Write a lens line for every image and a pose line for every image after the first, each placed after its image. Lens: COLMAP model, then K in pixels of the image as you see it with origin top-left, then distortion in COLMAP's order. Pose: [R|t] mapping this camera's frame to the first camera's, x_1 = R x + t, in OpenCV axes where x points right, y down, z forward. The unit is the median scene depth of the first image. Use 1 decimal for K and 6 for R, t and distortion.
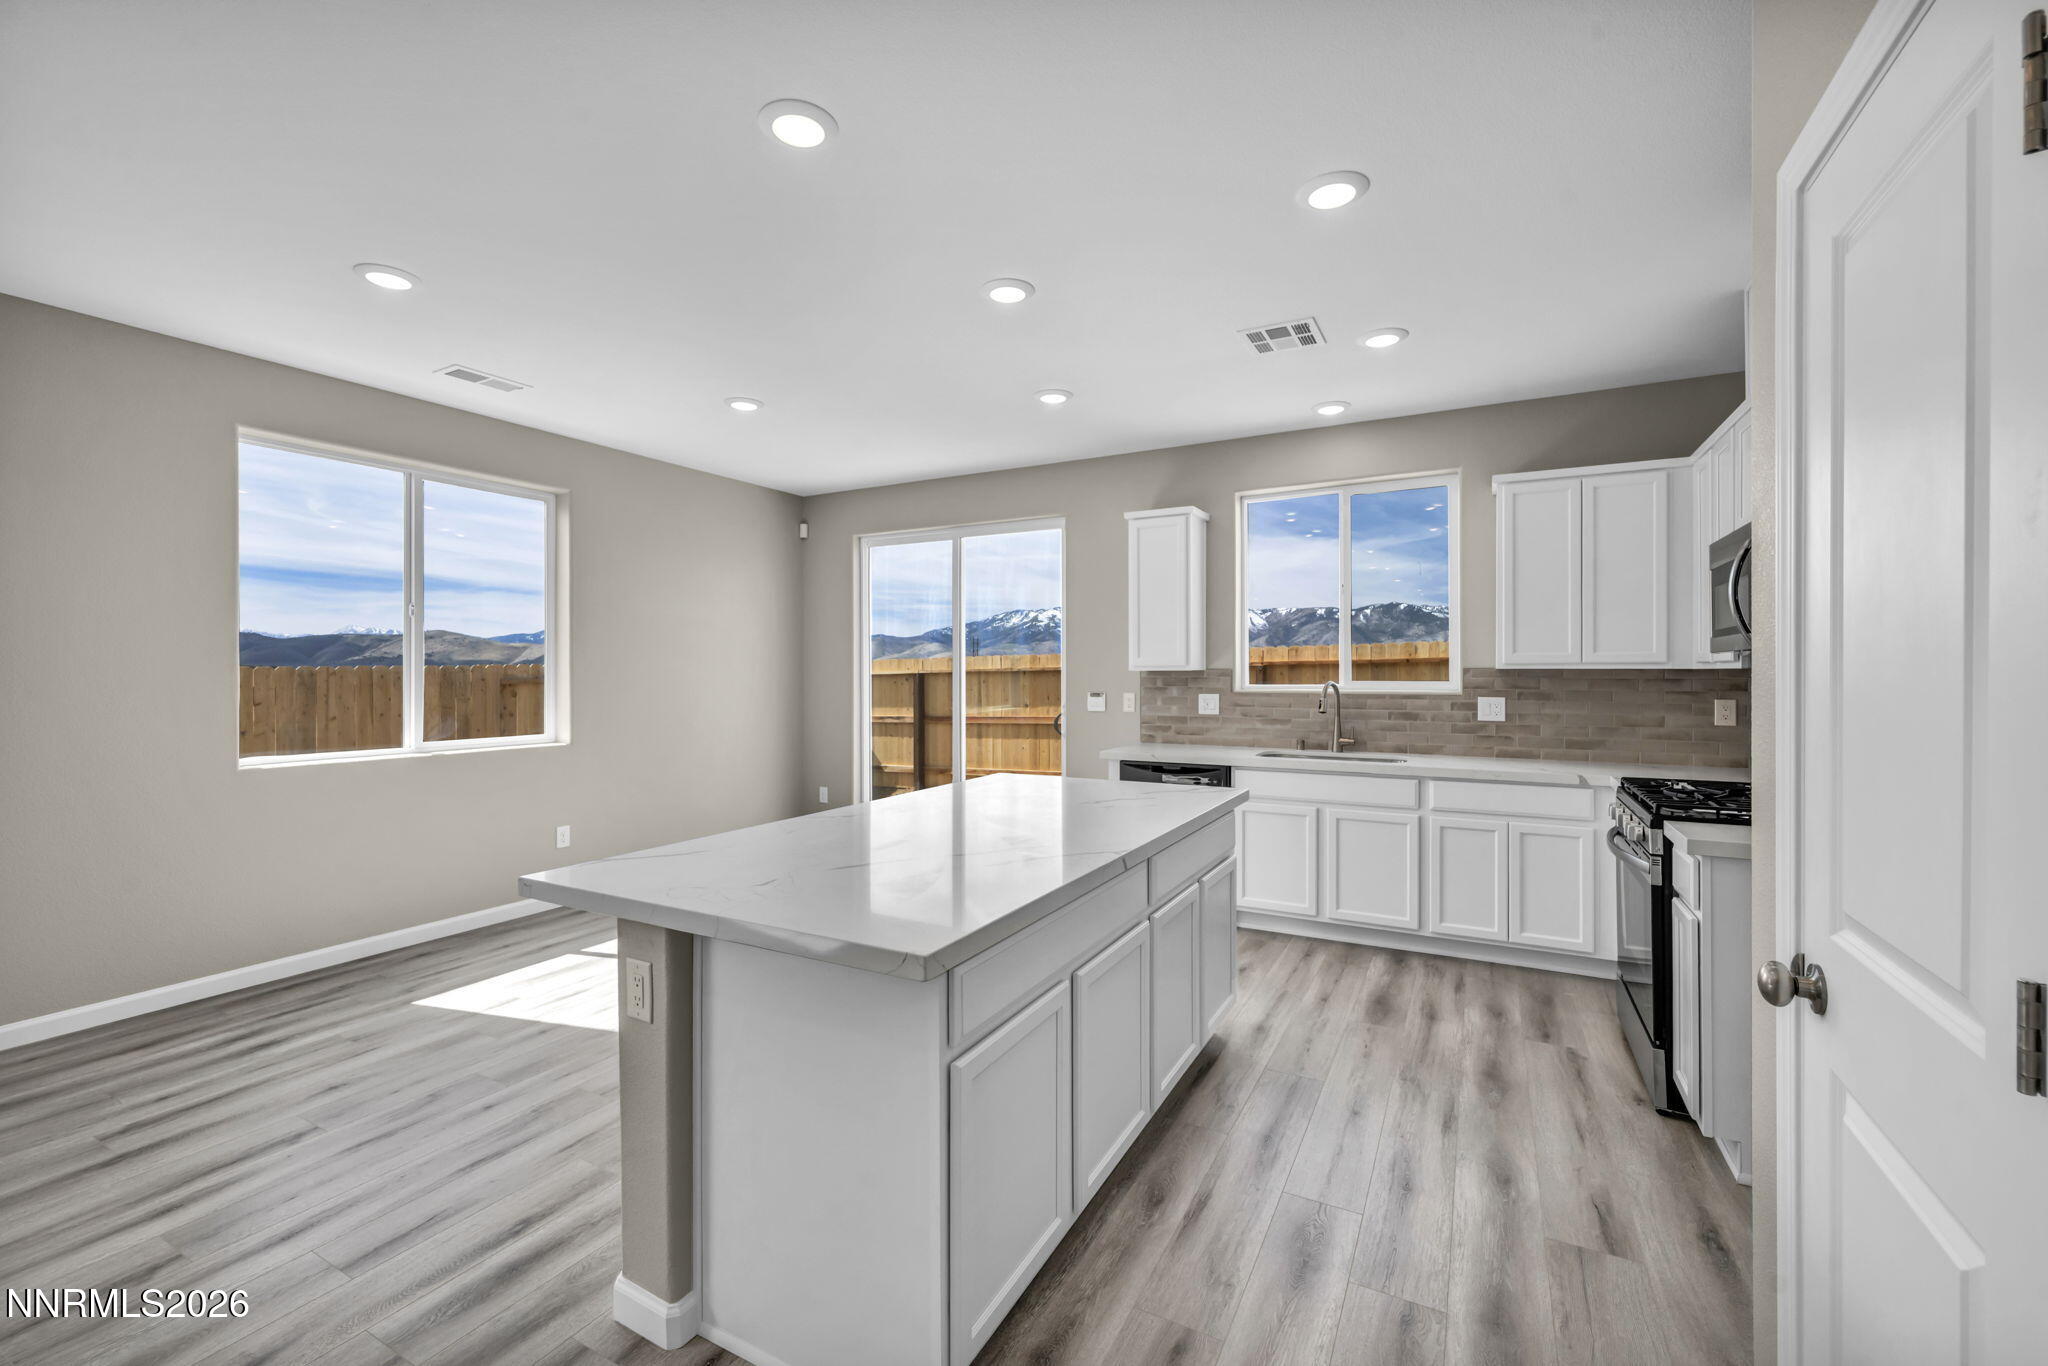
lens RADIAL K [[834.3, 0, 1036.4], [0, 834.3, 676.5], [0, 0, 1]] dist [0.017928, 0.000149]
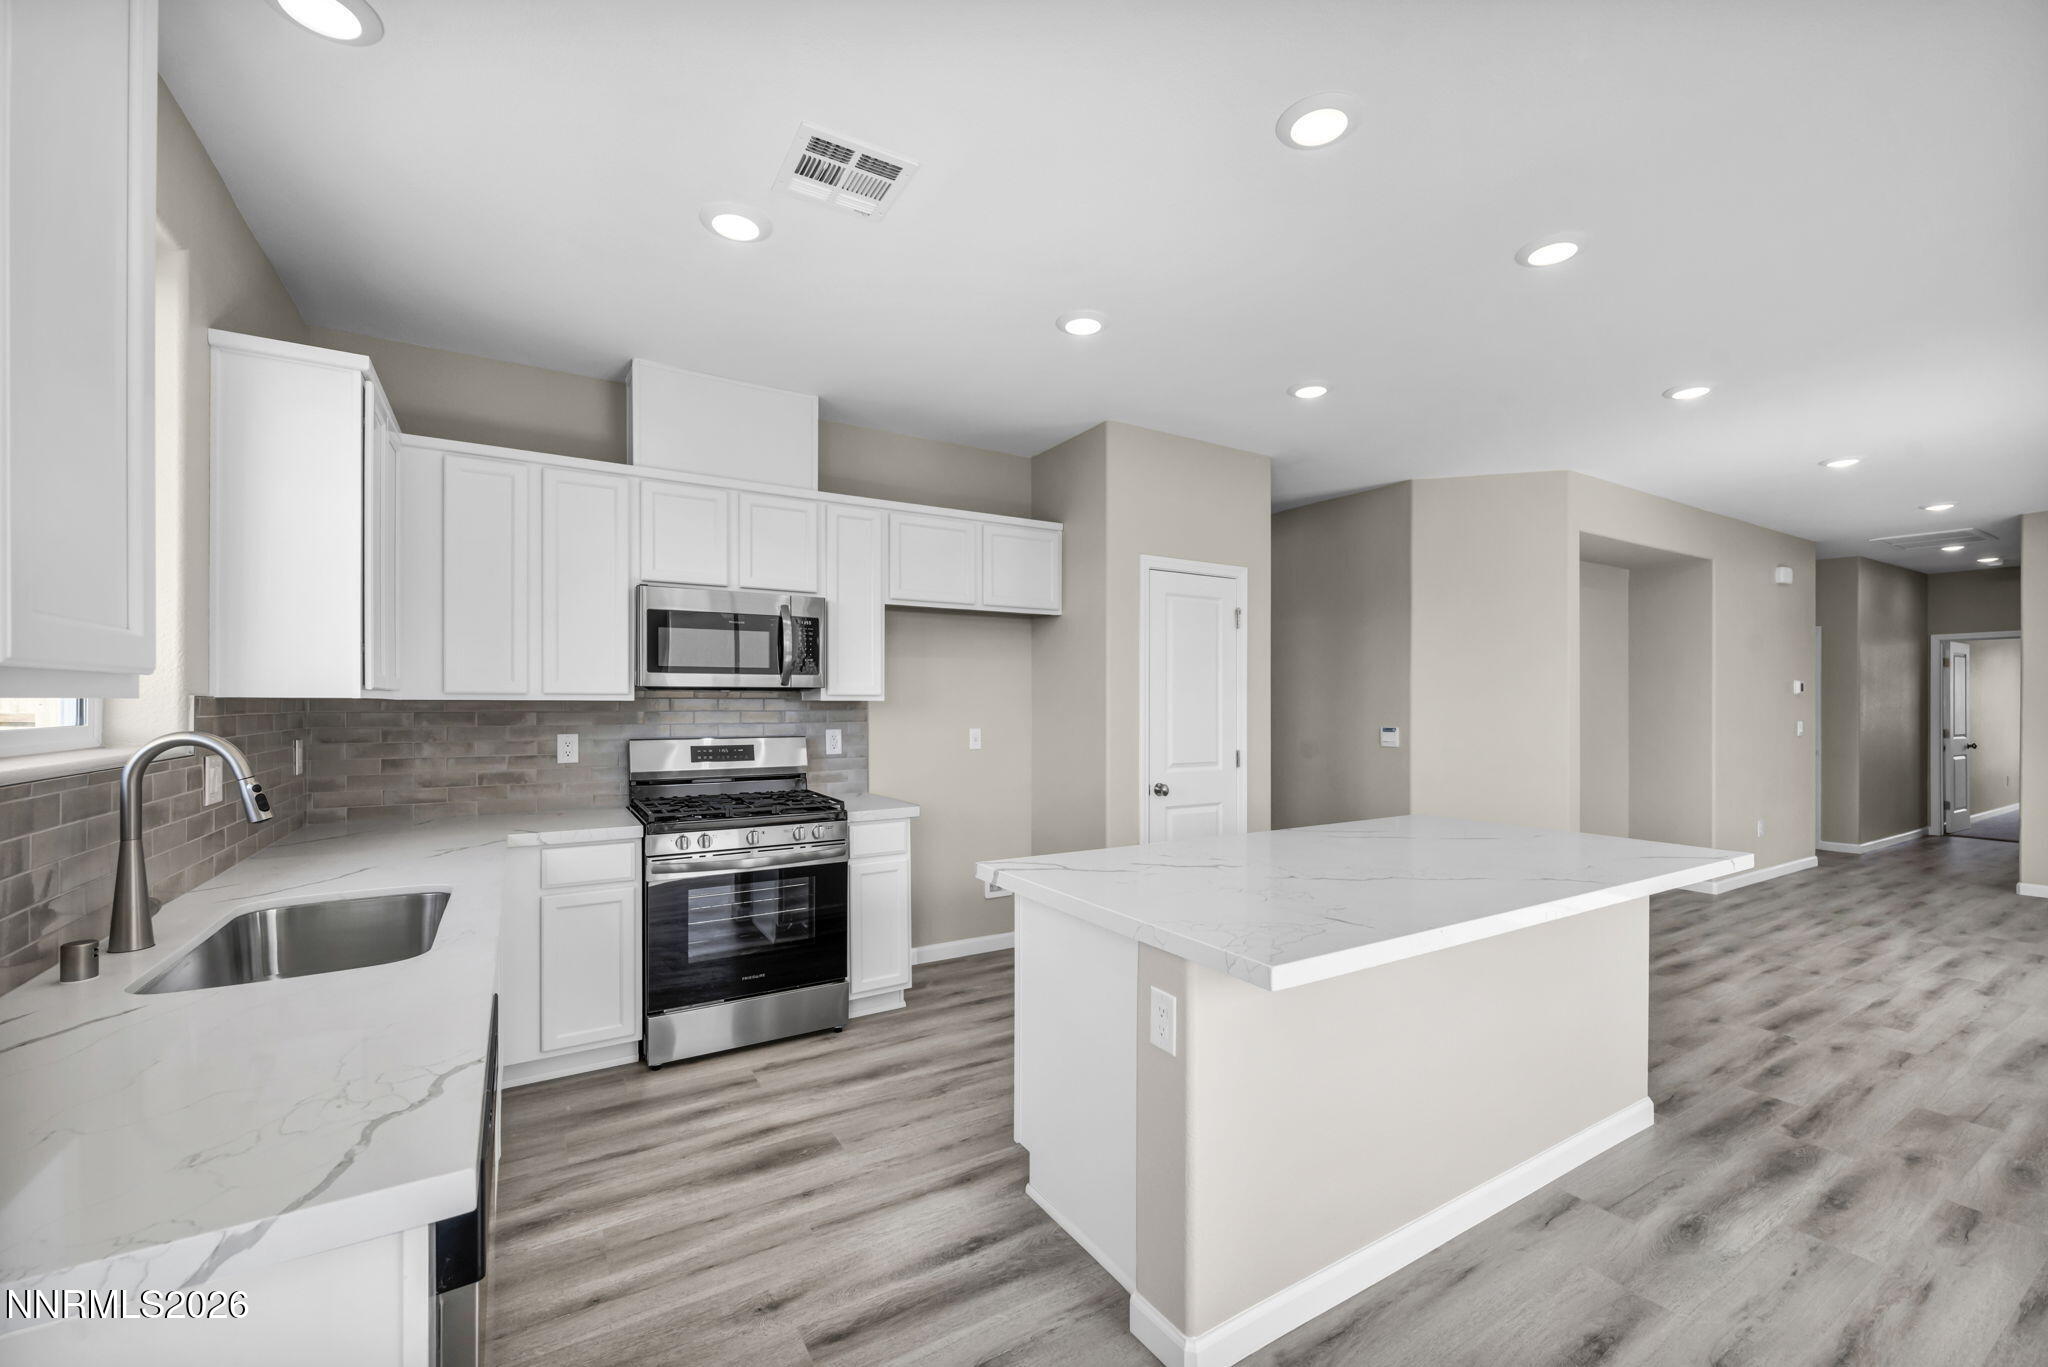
lens RADIAL K [[831.3, 0, 1040.9], [0, 831.3, 693.8], [0, 0, 1]] dist [0.000997, 0.000323]
pose [[-0.865171, 0.002274, 0.501472, -0.119770], [0.000521, 0.999993, -0.003635, -0.009073], [-0.501477, -0.002884, -0.865166, 1.164010]]
